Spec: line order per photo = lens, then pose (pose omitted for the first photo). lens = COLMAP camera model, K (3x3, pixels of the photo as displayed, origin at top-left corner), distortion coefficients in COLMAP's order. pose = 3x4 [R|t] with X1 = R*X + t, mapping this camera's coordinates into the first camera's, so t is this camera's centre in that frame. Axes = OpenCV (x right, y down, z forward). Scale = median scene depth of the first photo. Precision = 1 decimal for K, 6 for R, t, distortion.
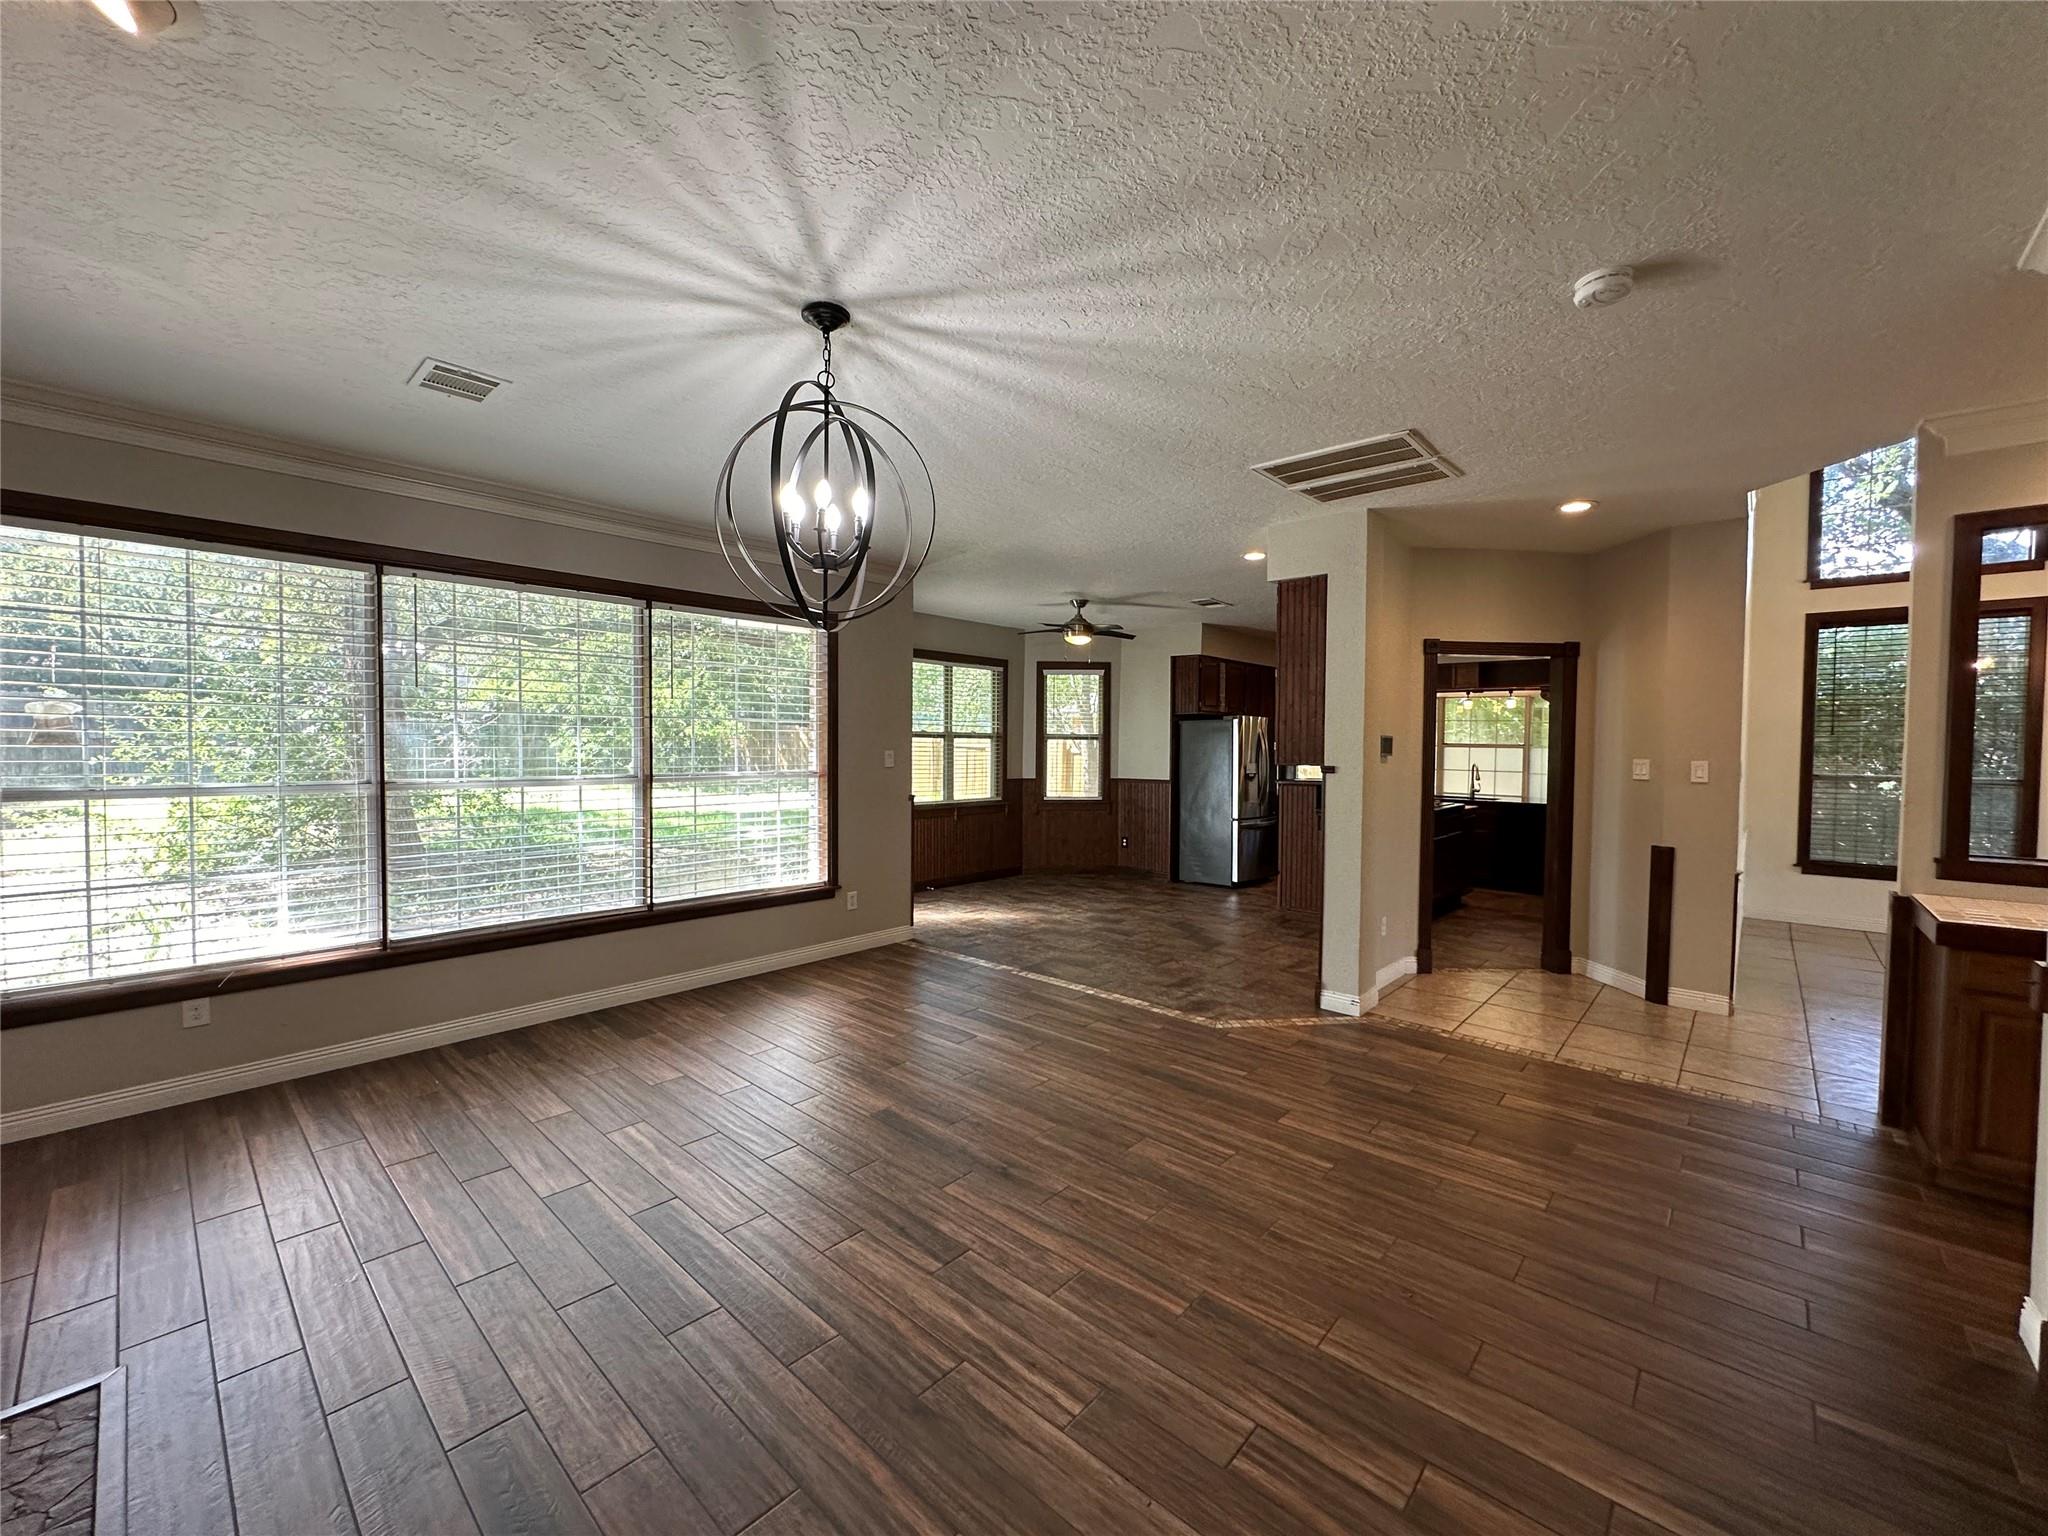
lens RADIAL K [[816.4, 0, 1018.5], [0, 816.4, 766.1], [0, 0, 1]] dist [-0.002344, 0.001056]
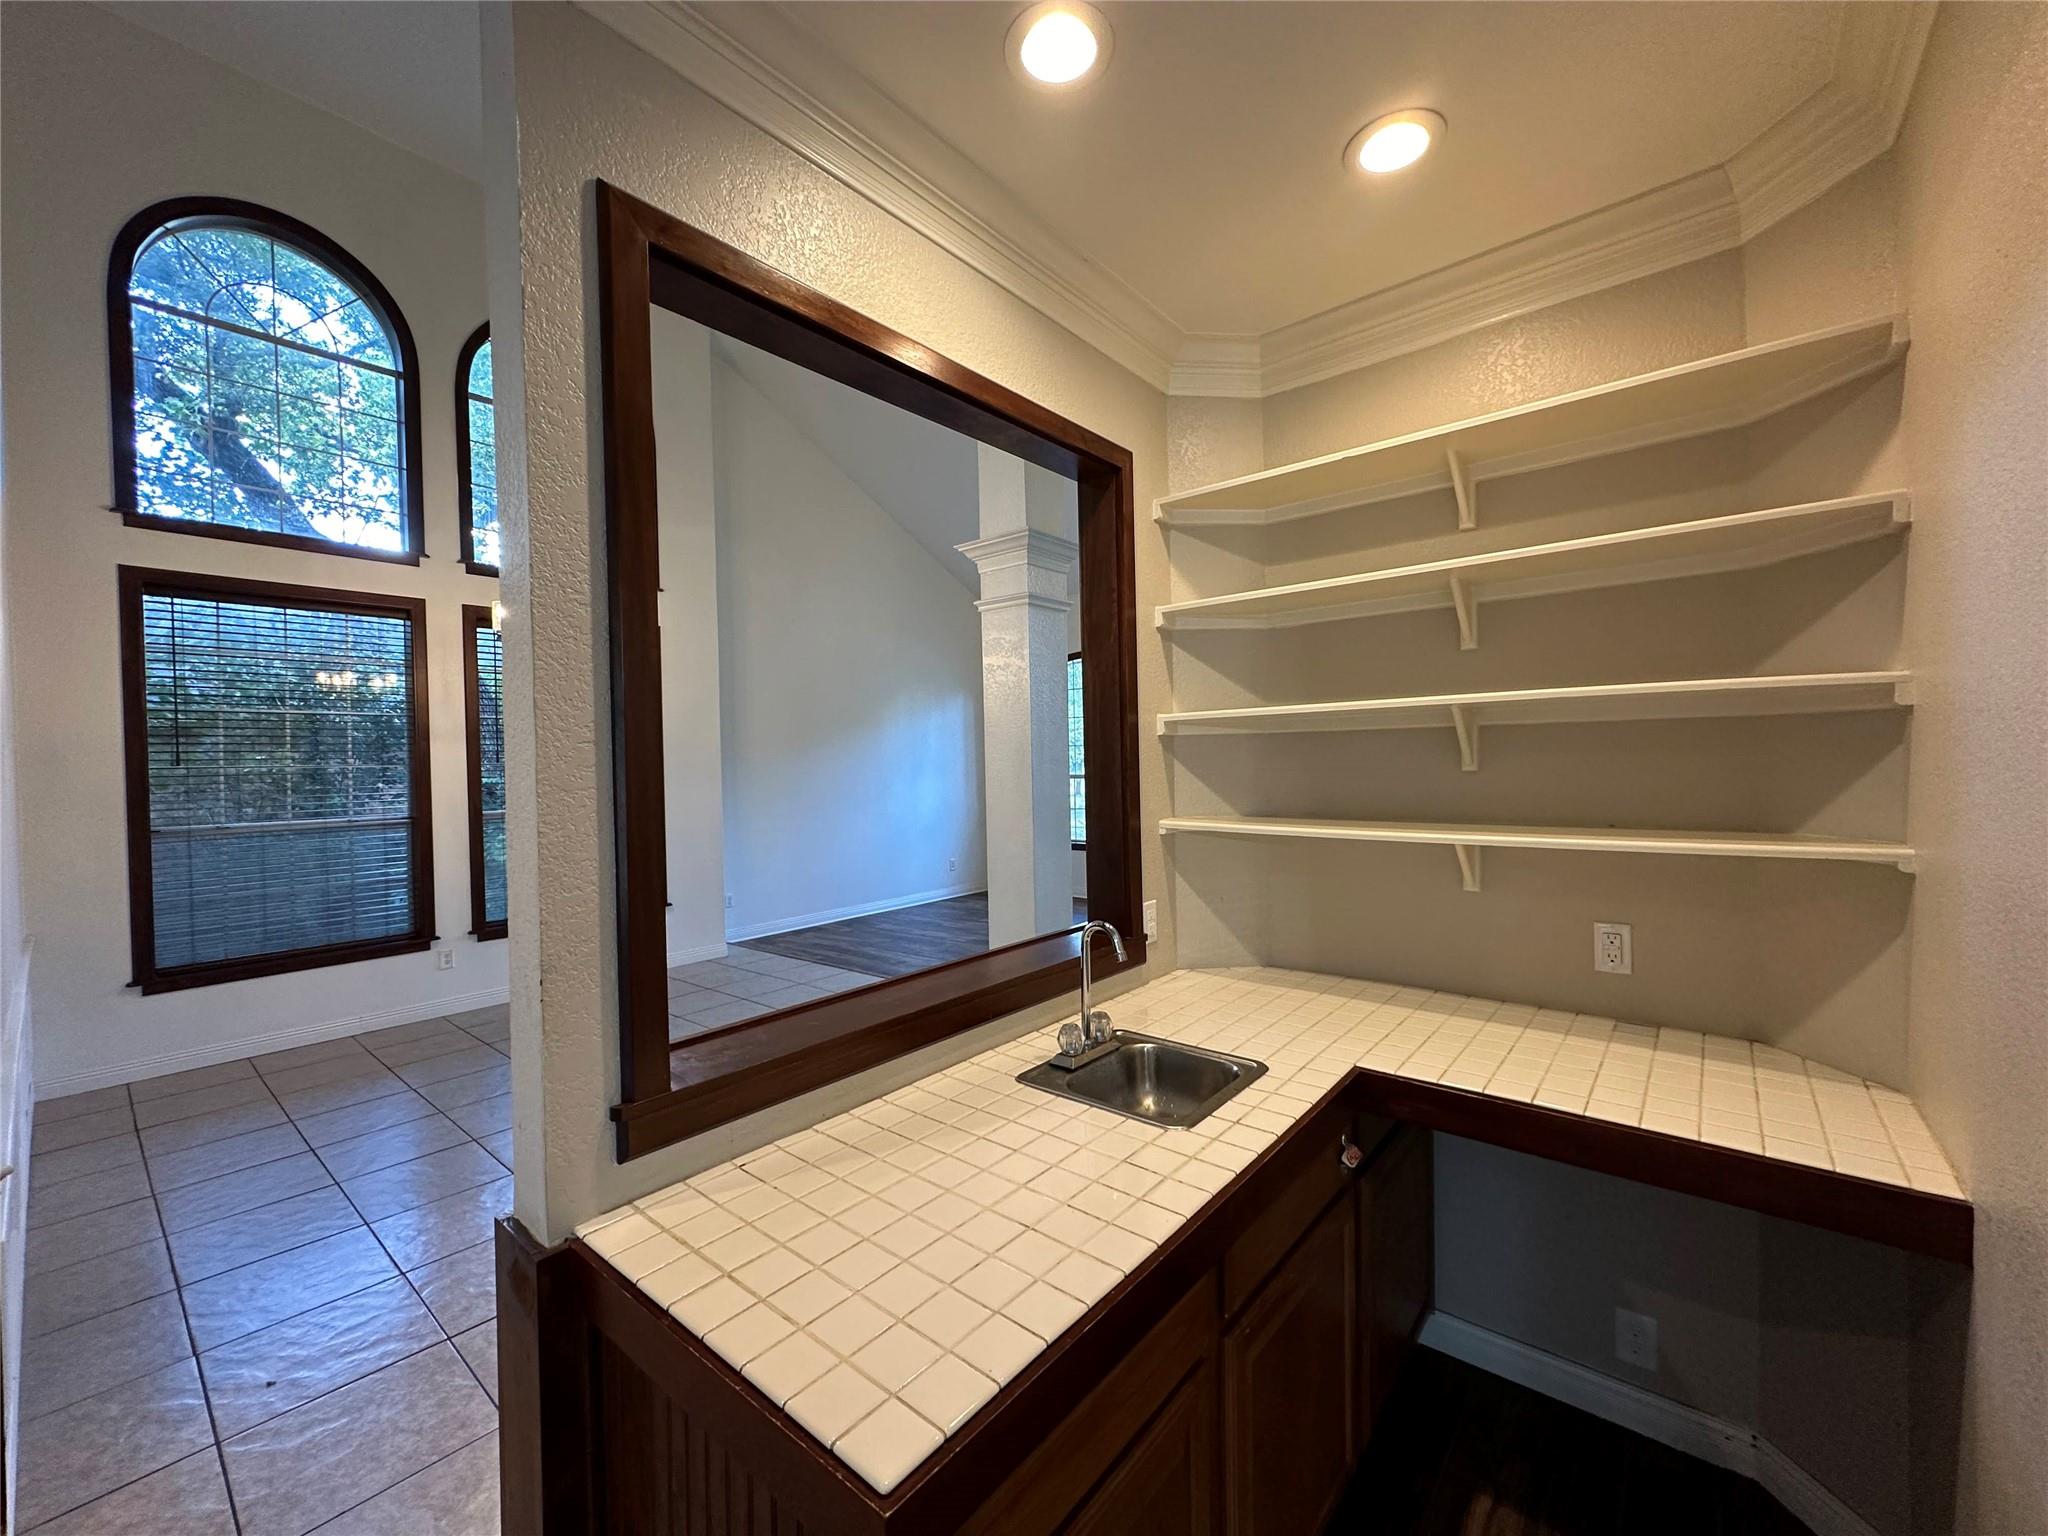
lens RADIAL K [[816.4, 0, 1018.4], [0, 816.4, 777.9], [0, 0, 1]] dist [-0.002344, 0.001056]
pose [[-0.037174, -0.024516, 0.999008, 0.426423], [0.044604, 0.998662, 0.026167, -0.019335], [-0.998313, 0.045532, -0.036031, 0.463686]]
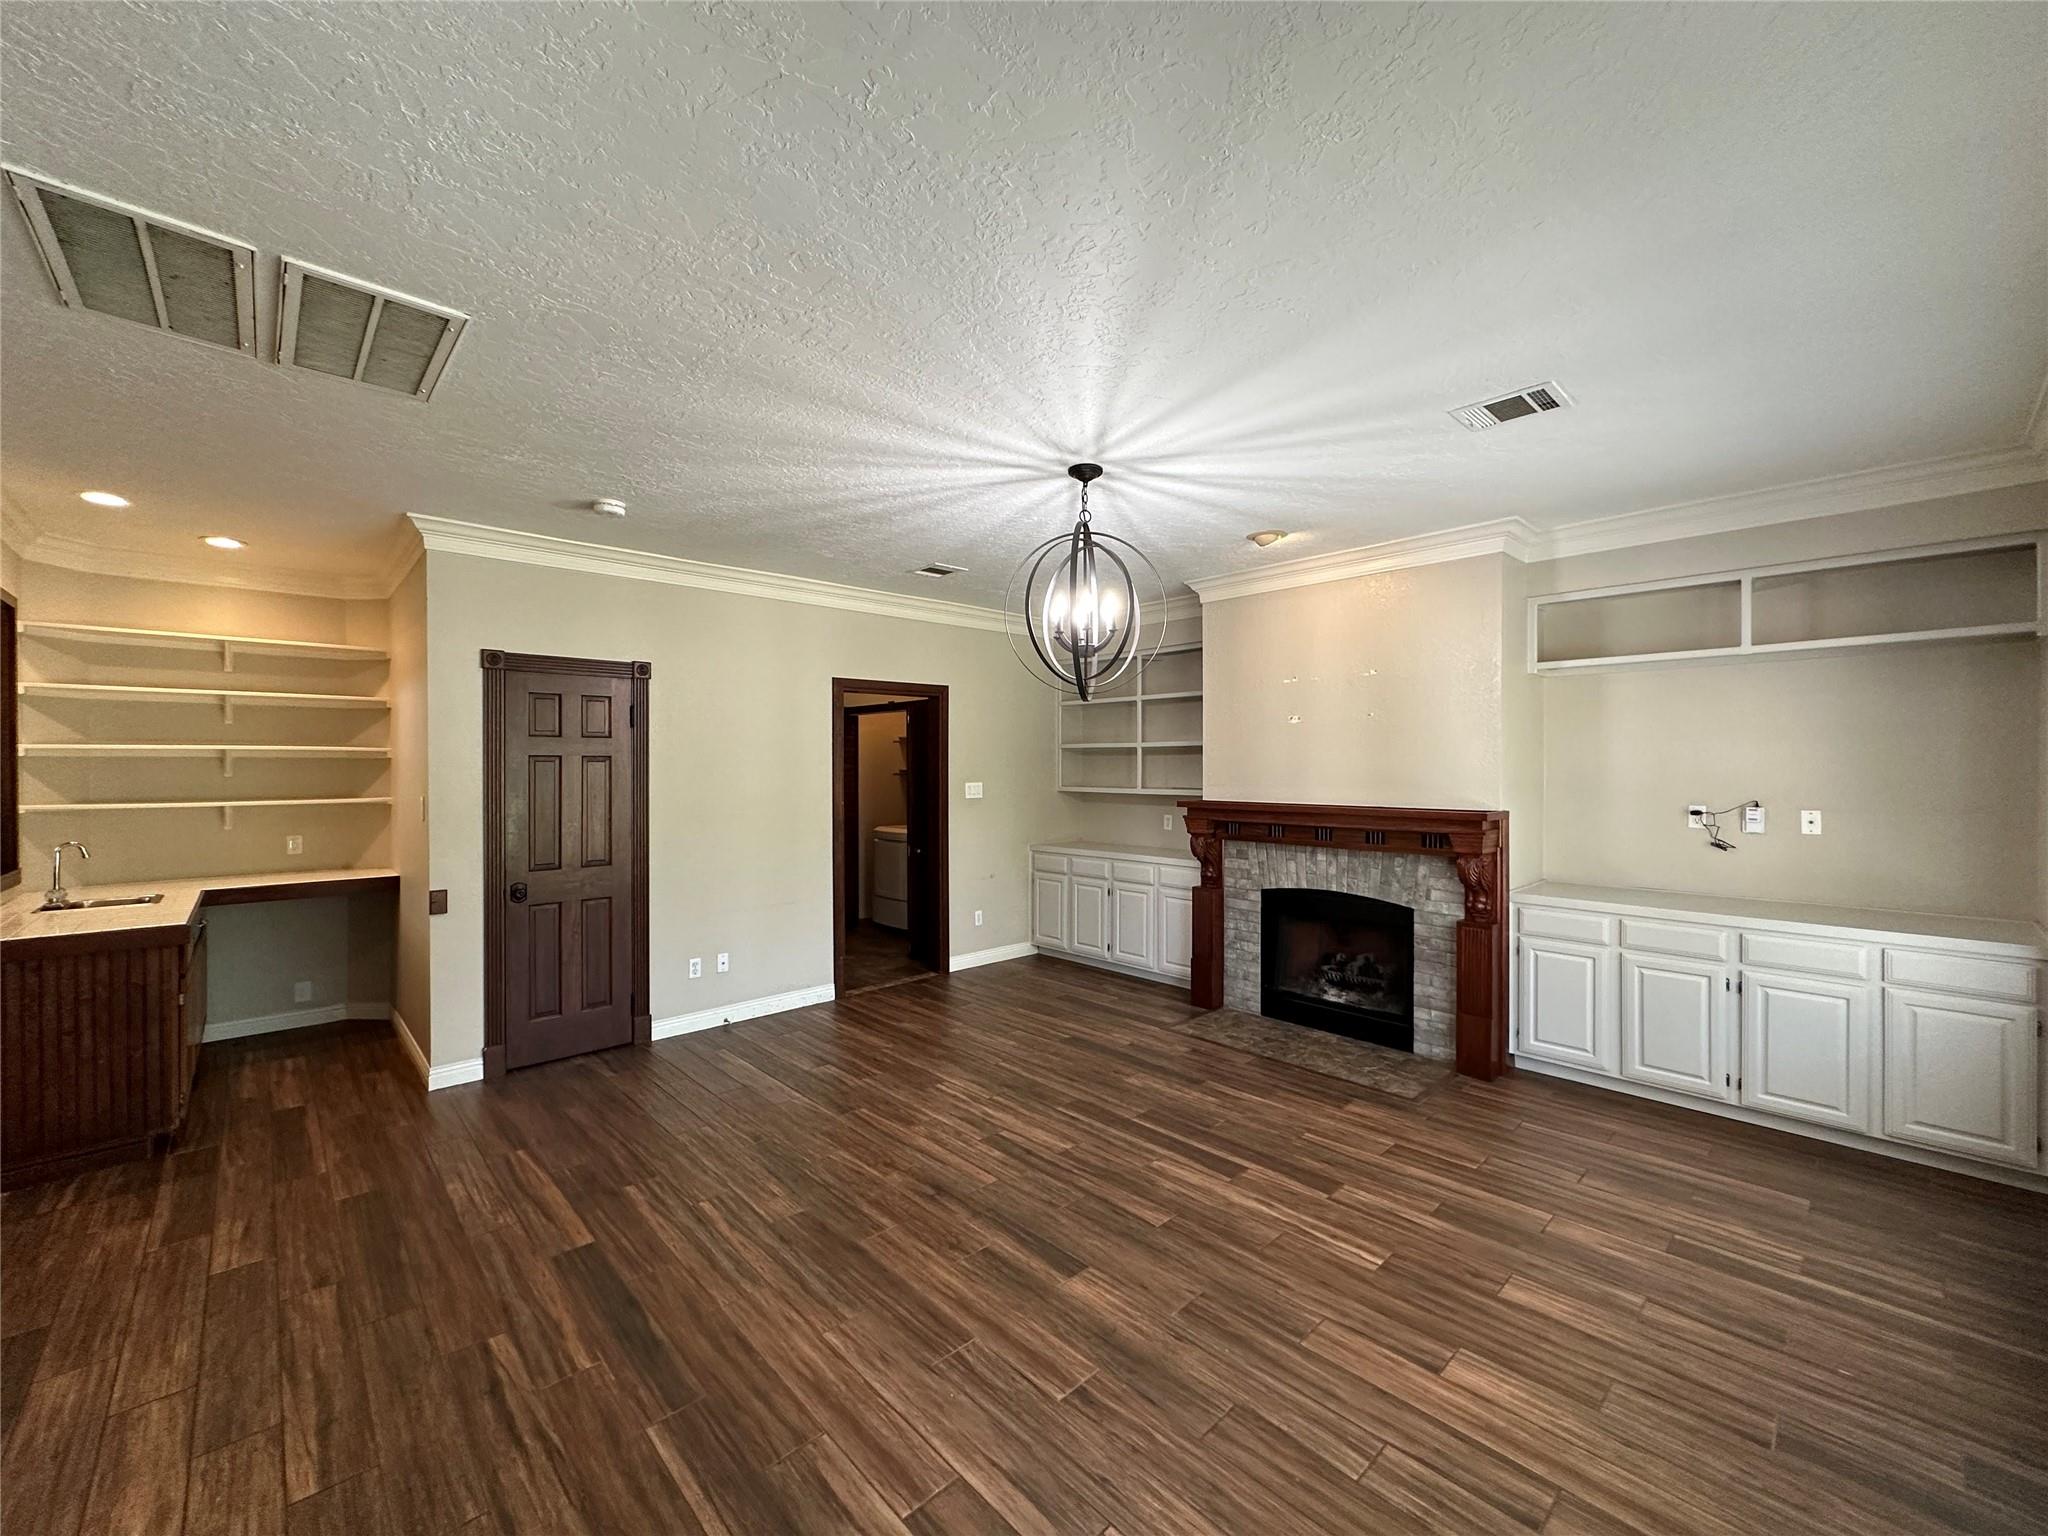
lens RADIAL K [[816.4, 0, 1019.0], [0, 816.4, 765.0], [0, 0, 1]] dist [-0.002344, 0.001056]
pose [[-0.996909, -0.007043, 0.078254, -0.100839], [-0.004769, 0.999562, 0.029208, -0.043207], [-0.078426, 0.028745, -0.996505, 1.029242]]
